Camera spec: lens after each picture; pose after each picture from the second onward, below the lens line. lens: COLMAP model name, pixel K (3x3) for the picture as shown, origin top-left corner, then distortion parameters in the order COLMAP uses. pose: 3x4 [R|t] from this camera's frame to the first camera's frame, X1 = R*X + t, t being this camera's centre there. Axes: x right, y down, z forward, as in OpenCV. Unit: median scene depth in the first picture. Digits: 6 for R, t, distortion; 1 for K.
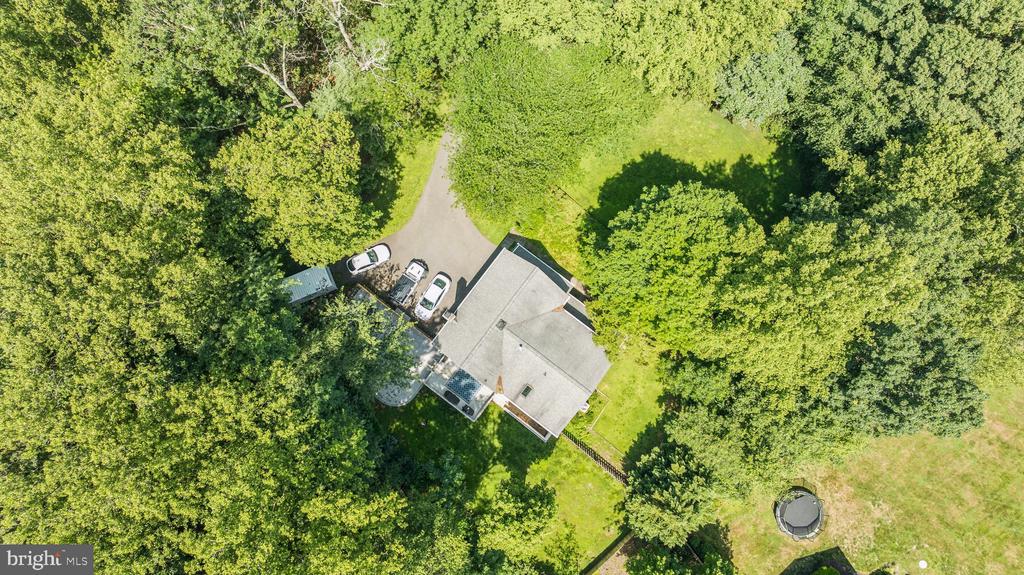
lens RADIAL K [[743.2, 0, 512.0], [0, 743.2, 287.5], [0, 0, 1]] dist [0.009599, 0.000925]
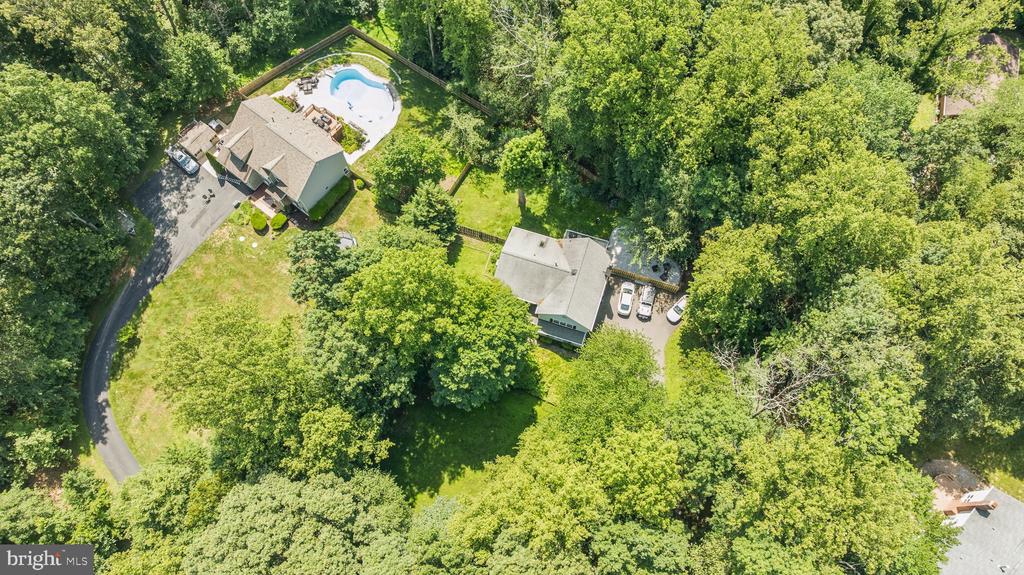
lens RADIAL K [[743.2, 0, 512.0], [0, 743.2, 287.5], [0, 0, 1]] dist [0.009599, 0.000925]
pose [[-0.944673, 0.310658, -0.105284, 0.237878], [-0.323747, -0.831445, 0.451538, -0.534881], [0.052736, 0.460642, 0.886018, -0.259977]]
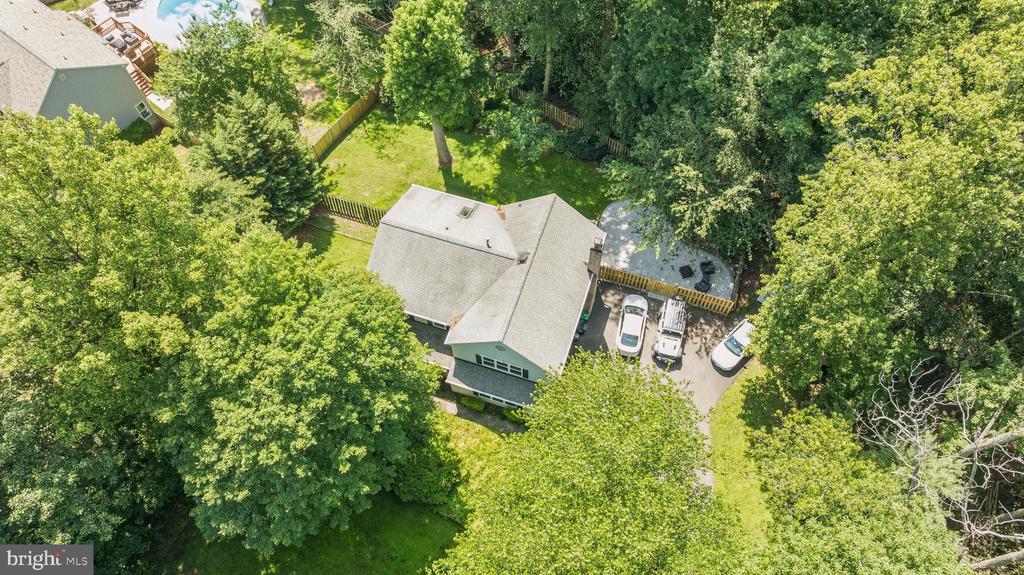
lens RADIAL K [[717.9, 0, 512.0], [0, 717.9, 287.5], [0, 0, 1]] dist [-0.003232, -0.002699]
pose [[-0.948653, 0.288104, -0.130591, 0.085237], [-0.308853, -0.754467, 0.579128, -0.330885], [0.068323, 0.589724, 0.804709, 0.411172]]
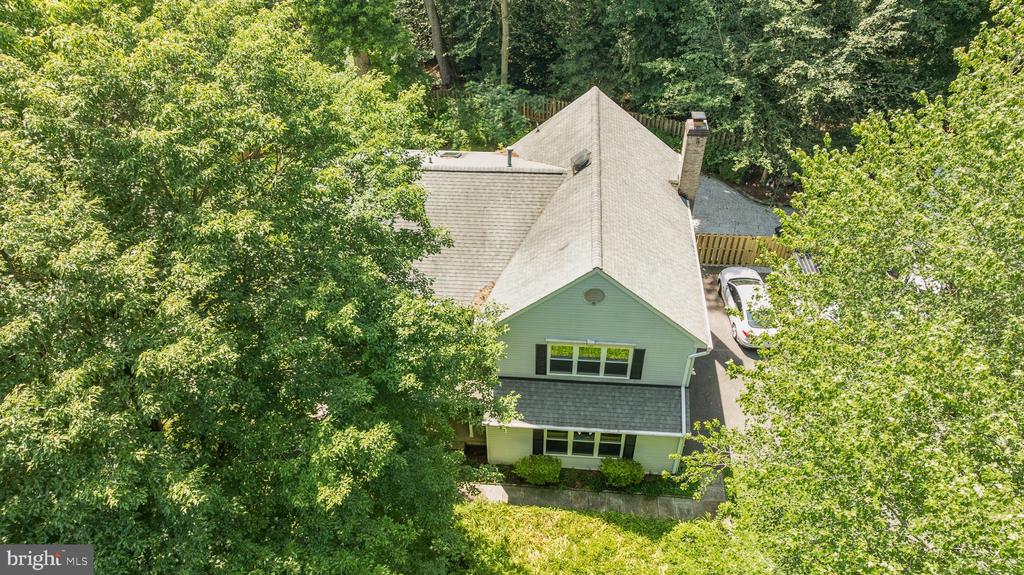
lens RADIAL K [[717.9, 0, 512.0], [0, 717.9, 287.5], [0, 0, 1]] dist [-0.003232, -0.002699]
pose [[-0.844541, 0.371180, -0.385974, 0.173560], [-0.525952, -0.439533, 0.728138, -0.219136], [0.100621, 0.817946, 0.566427, 0.743309]]
